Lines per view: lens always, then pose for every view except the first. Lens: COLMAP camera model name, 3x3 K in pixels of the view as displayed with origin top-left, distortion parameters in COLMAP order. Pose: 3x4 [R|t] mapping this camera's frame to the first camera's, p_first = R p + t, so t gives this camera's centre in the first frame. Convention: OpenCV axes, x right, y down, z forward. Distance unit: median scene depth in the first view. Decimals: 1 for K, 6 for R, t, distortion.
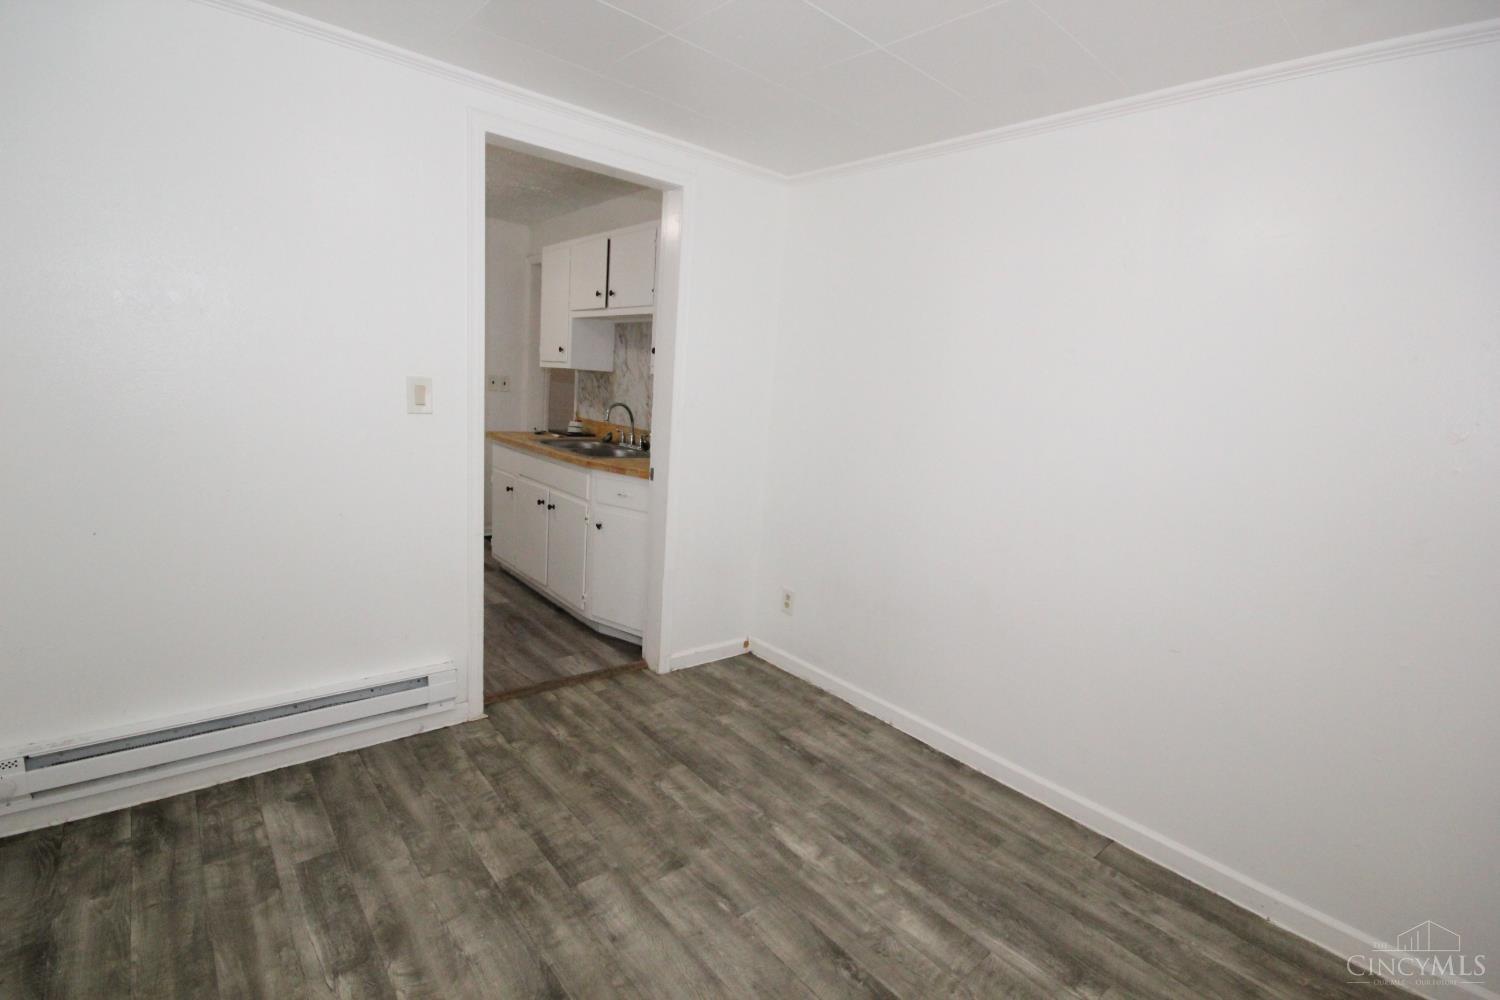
lens RADIAL K [[707.1, 0, 759.6], [0, 707.1, 509.0], [0, 0, 1]] dist [-0.002934, -0.000752]
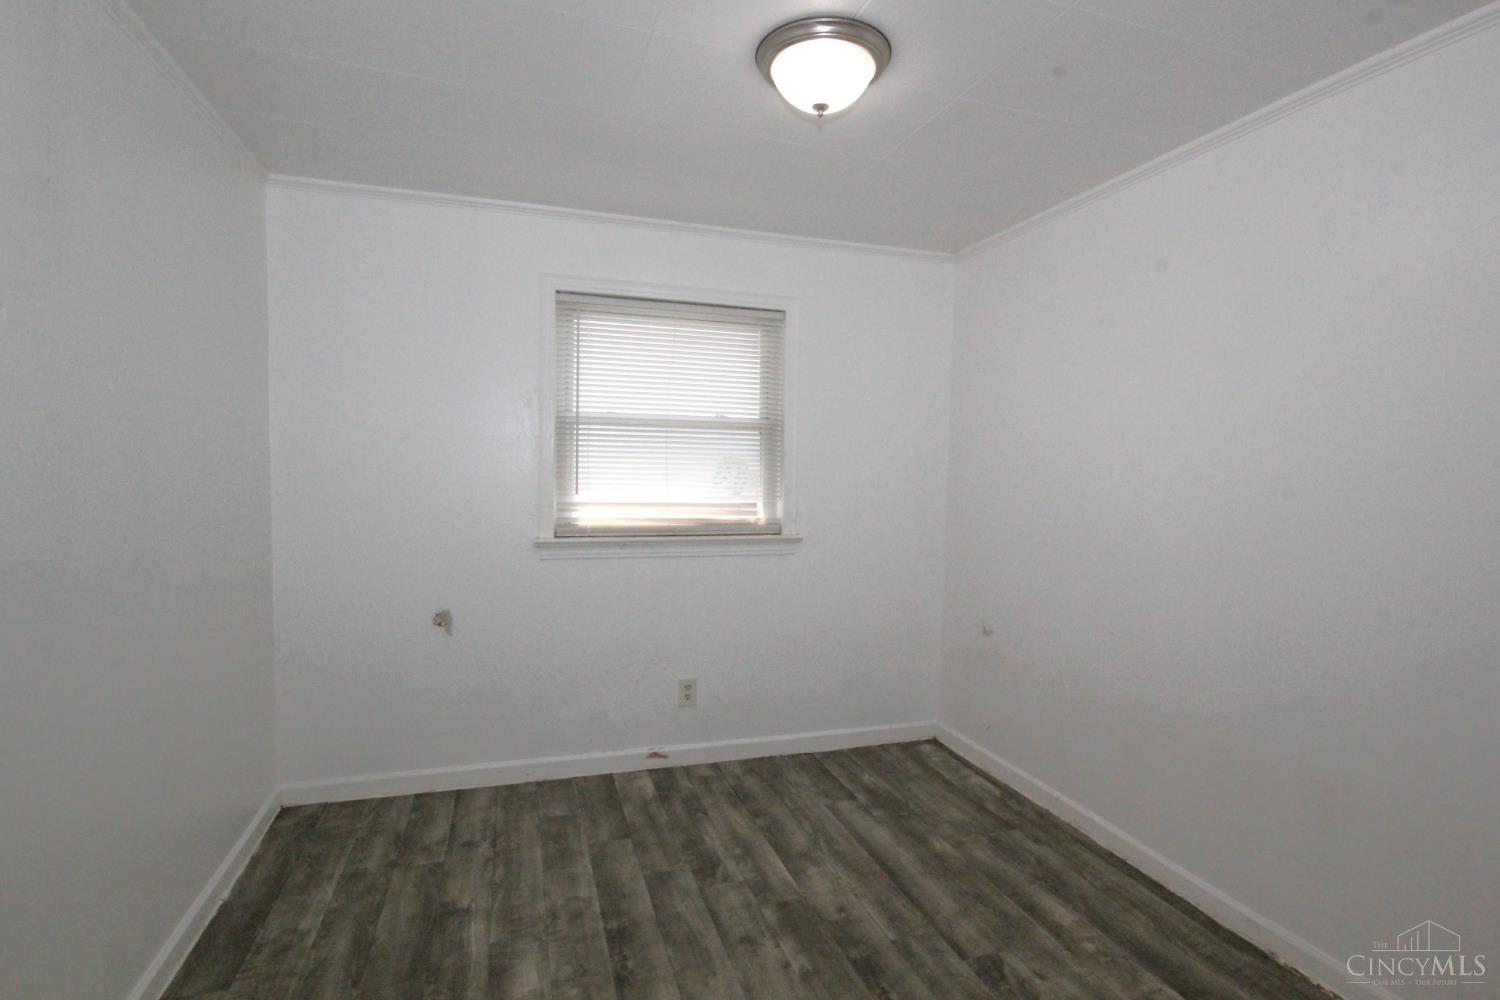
lens RADIAL K [[707.1, 0, 759.6], [0, 707.1, 509.0], [0, 0, 1]] dist [-0.002934, -0.000752]
pose [[-0.922671, -0.111740, 0.369041, -0.357343], [-0.021435, 0.970473, 0.240254, -0.265853], [-0.384991, 0.213765, -0.897823, 1.623503]]
